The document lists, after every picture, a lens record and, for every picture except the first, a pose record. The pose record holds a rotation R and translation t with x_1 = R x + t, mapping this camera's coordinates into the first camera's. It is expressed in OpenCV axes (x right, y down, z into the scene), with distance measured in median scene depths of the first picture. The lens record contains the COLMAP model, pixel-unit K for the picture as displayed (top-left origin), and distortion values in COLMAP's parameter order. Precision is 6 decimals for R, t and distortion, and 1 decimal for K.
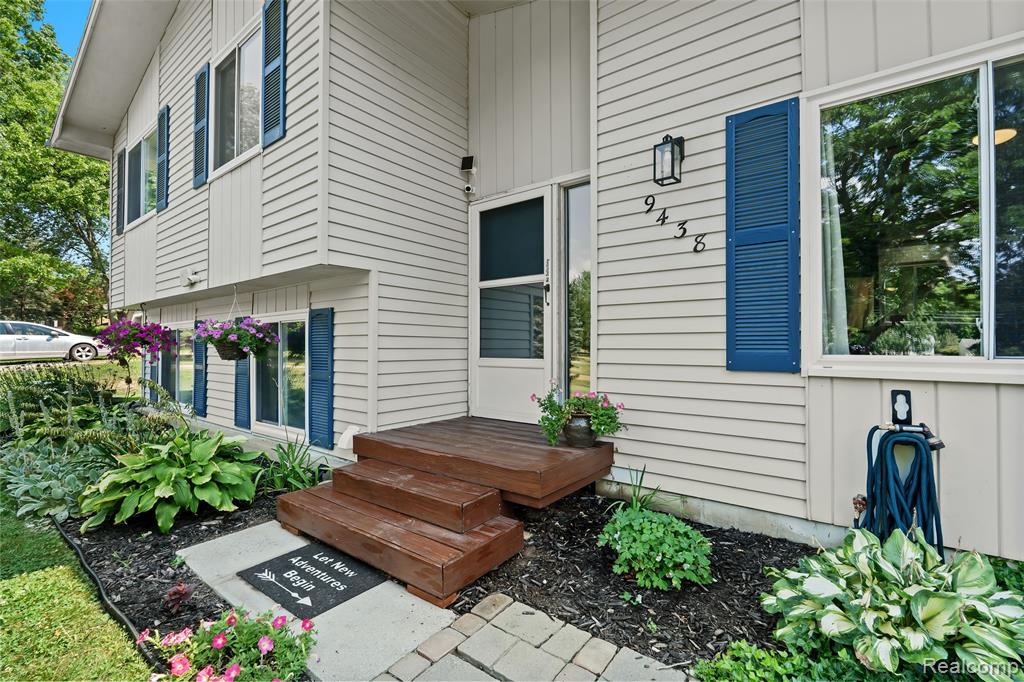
lens RADIAL K [[449.7, 0, 518.2], [0, 449.7, 338.1], [0, 0, 1]] dist [-0.004137, -0.000120]
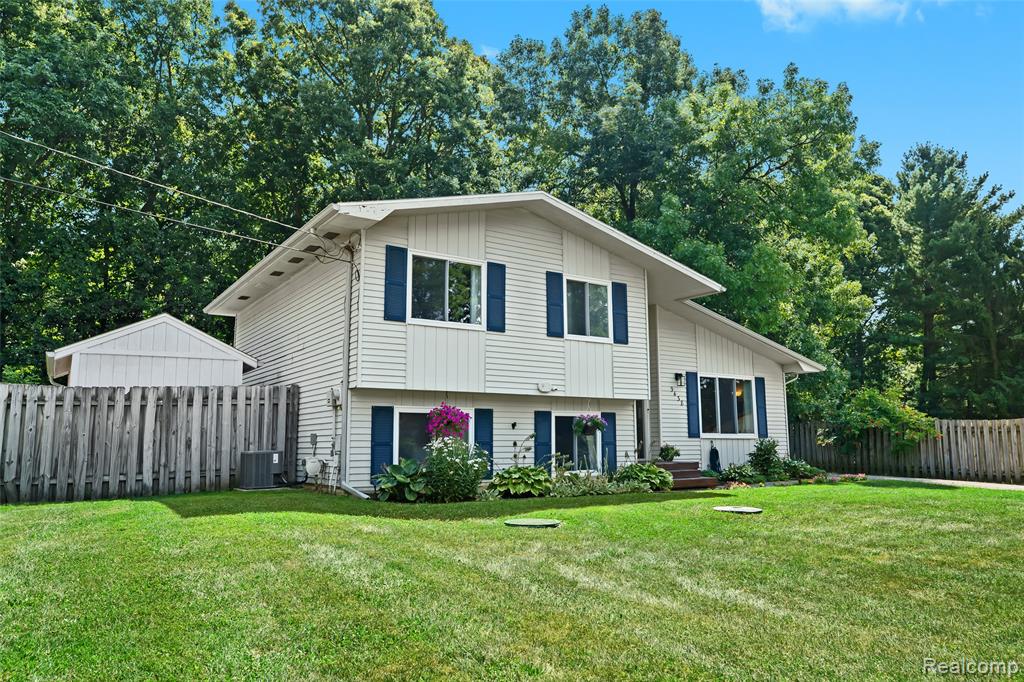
lens RADIAL K [[722.6, 0, 512.0], [0, 722.6, 341.0], [0, 0, 1]] dist [-0.023620, -0.000394]
pose [[0.323443, 0.134368, 0.936659, -5.785889], [-0.015790, 0.990495, -0.136638, 0.117824], [-0.946116, 0.029405, 0.322491, 0.411794]]
